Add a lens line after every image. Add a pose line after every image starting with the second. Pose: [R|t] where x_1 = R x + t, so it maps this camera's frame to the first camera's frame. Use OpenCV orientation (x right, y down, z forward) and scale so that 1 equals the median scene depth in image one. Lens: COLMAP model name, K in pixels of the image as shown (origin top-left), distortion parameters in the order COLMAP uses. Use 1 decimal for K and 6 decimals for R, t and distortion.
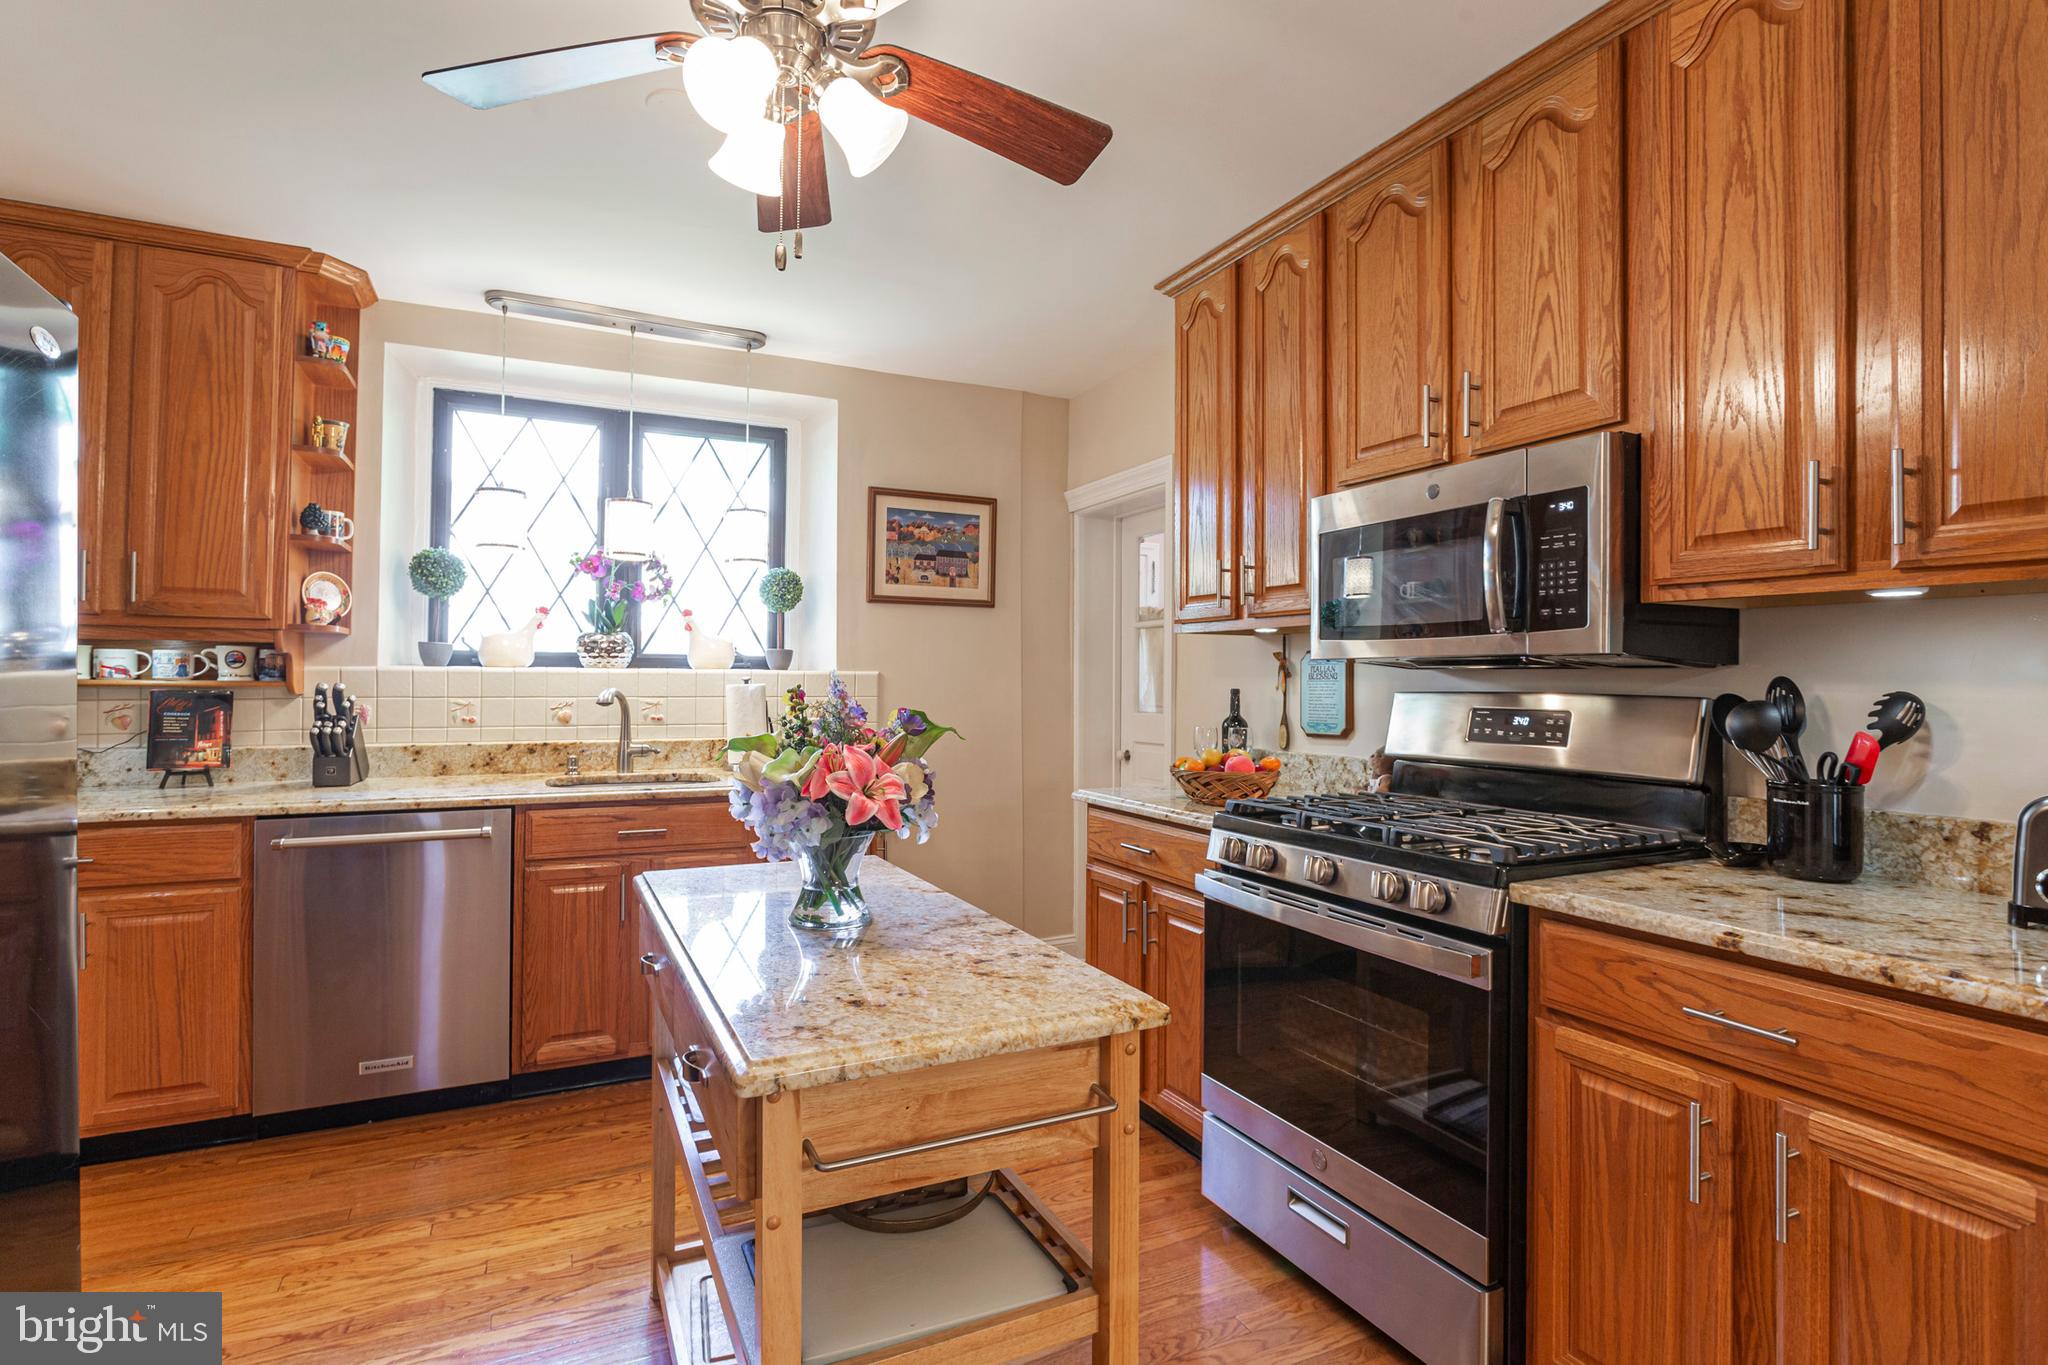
lens RADIAL K [[995.5, 0, 989.5], [0, 995.5, 662.9], [0, 0, 1]] dist [-0.003670, -0.000574]
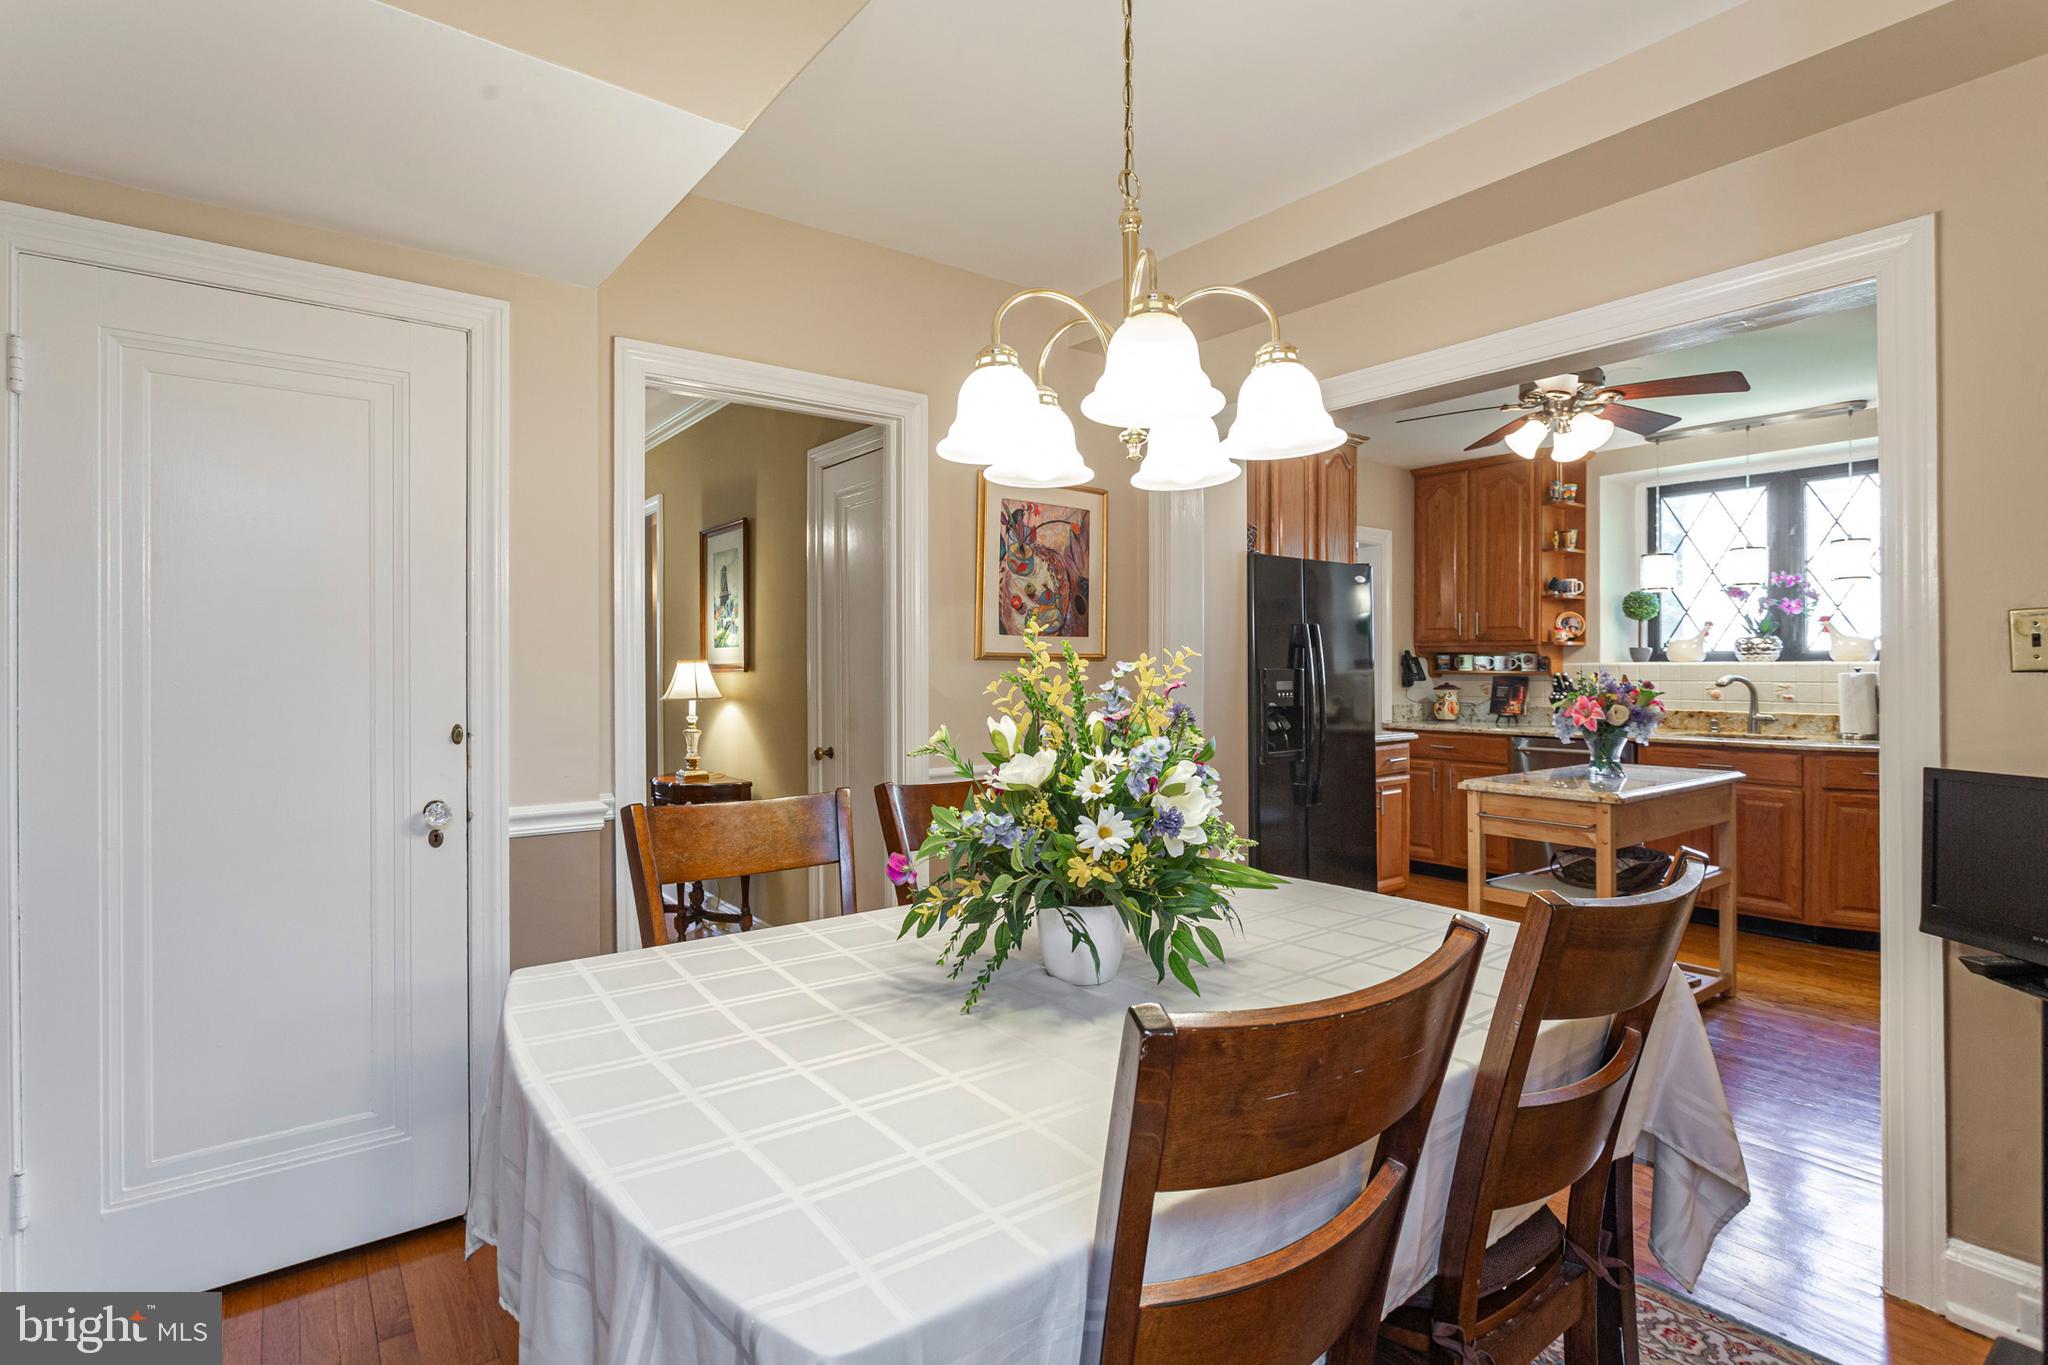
lens RADIAL K [[986.8, 0, 1005.0], [0, 986.8, 663.6], [0, 0, 1]] dist [-0.023506, 0.016549]
pose [[0.208969, -0.011541, -0.977854, 0.834728], [0.015817, 0.999839, -0.008420, 0.002751], [0.977794, -0.013707, 0.209118, -0.377520]]
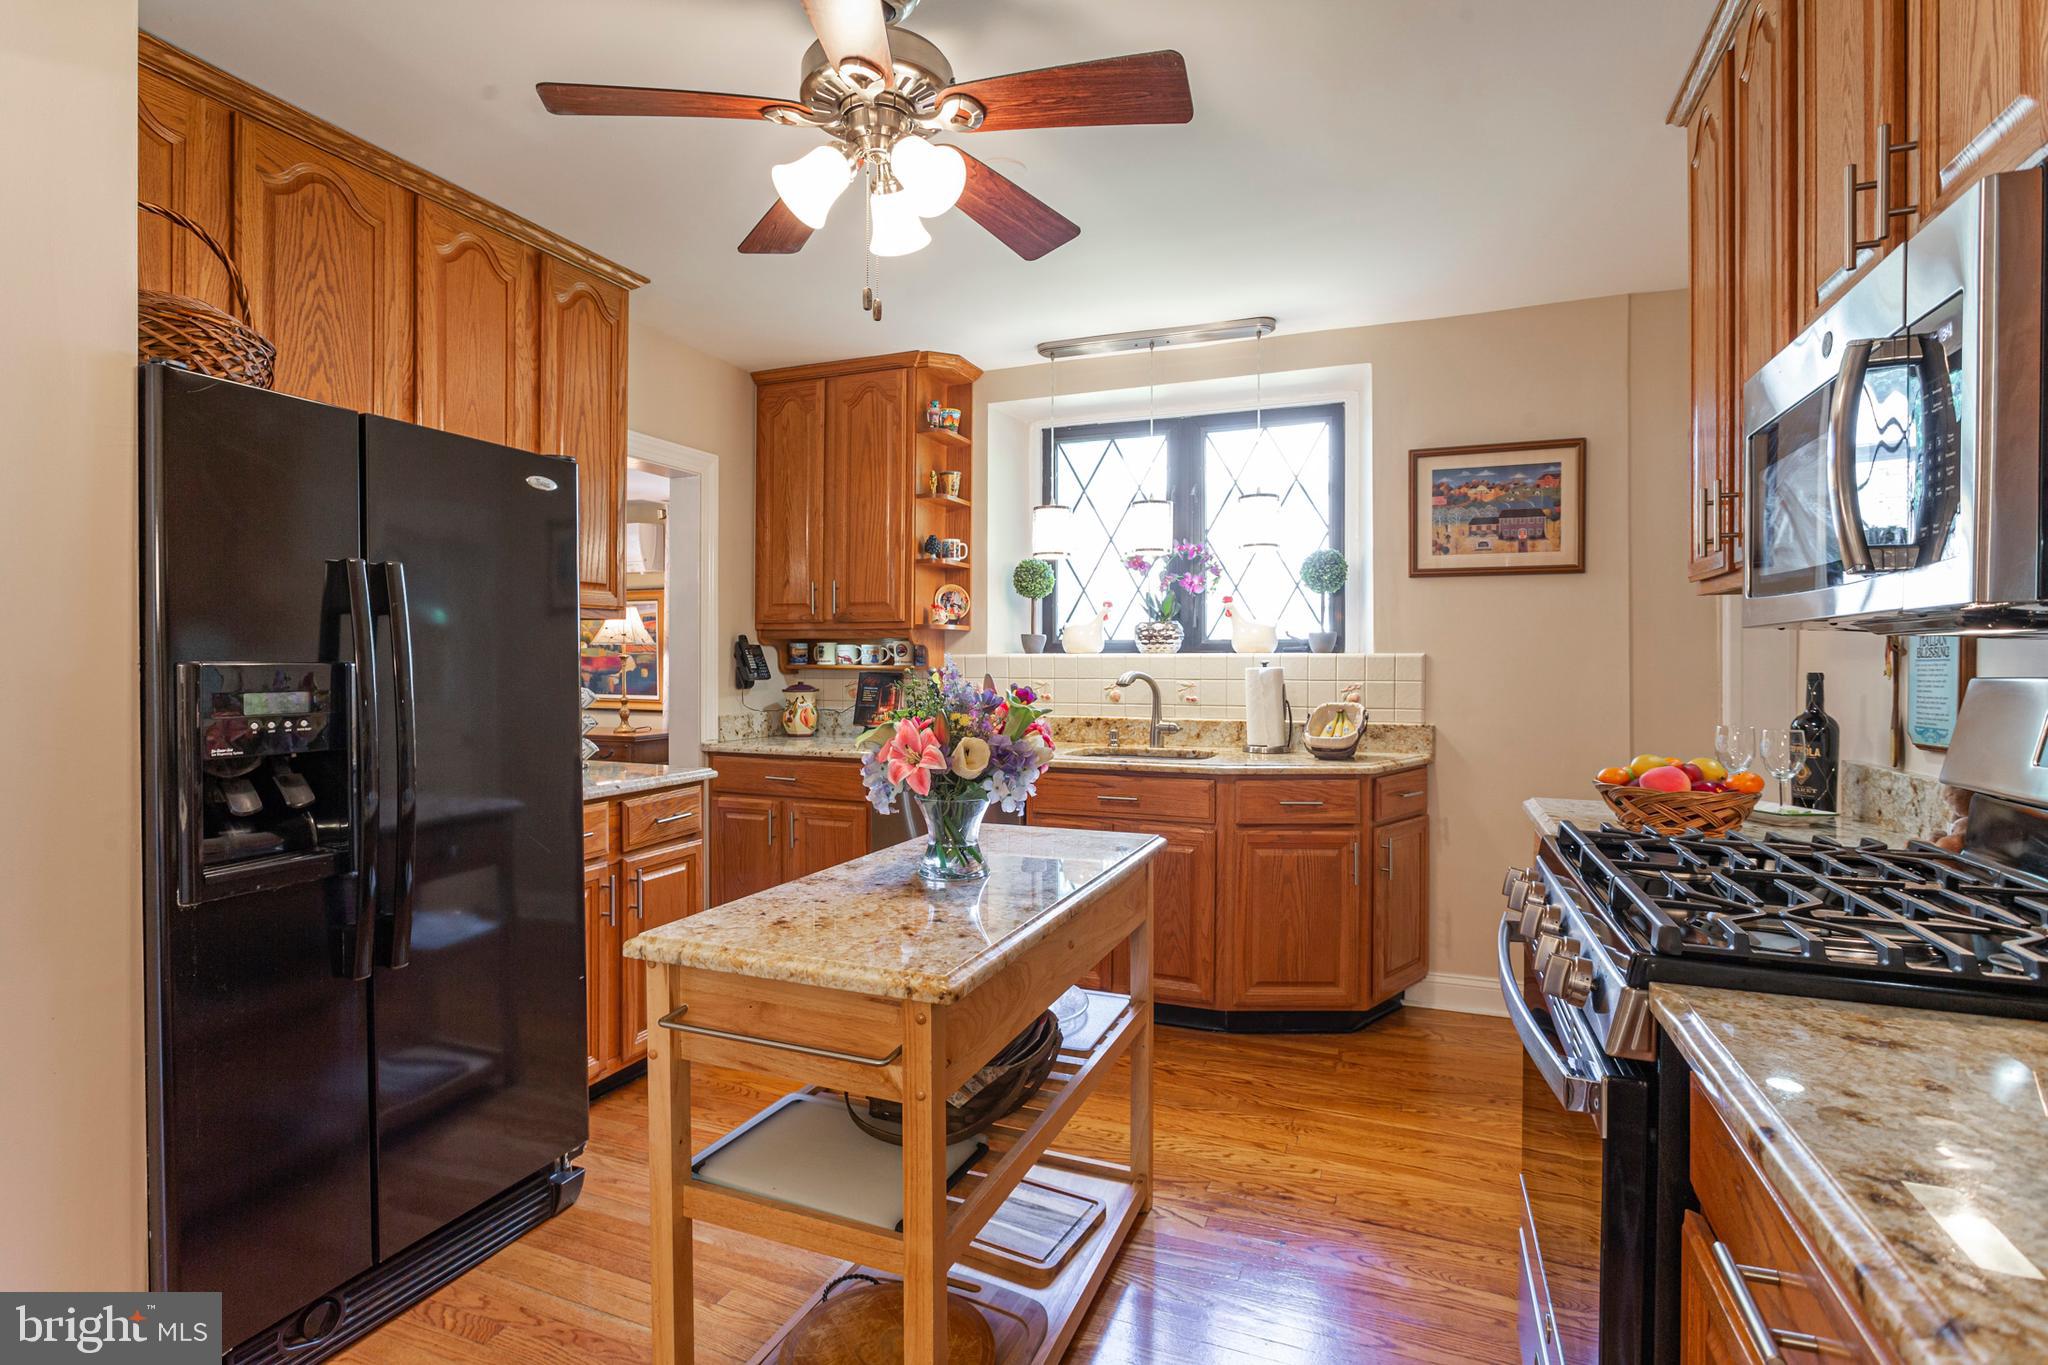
lens RADIAL K [[986.8, 0, 1005.0], [0, 986.8, 663.6], [0, 0, 1]] dist [-0.023506, 0.016549]
pose [[0.674873, -0.004744, -0.737918, 0.345793], [0.015387, 0.999852, 0.007644, 0.006127], [0.737773, -0.016513, 0.674847, 0.141056]]
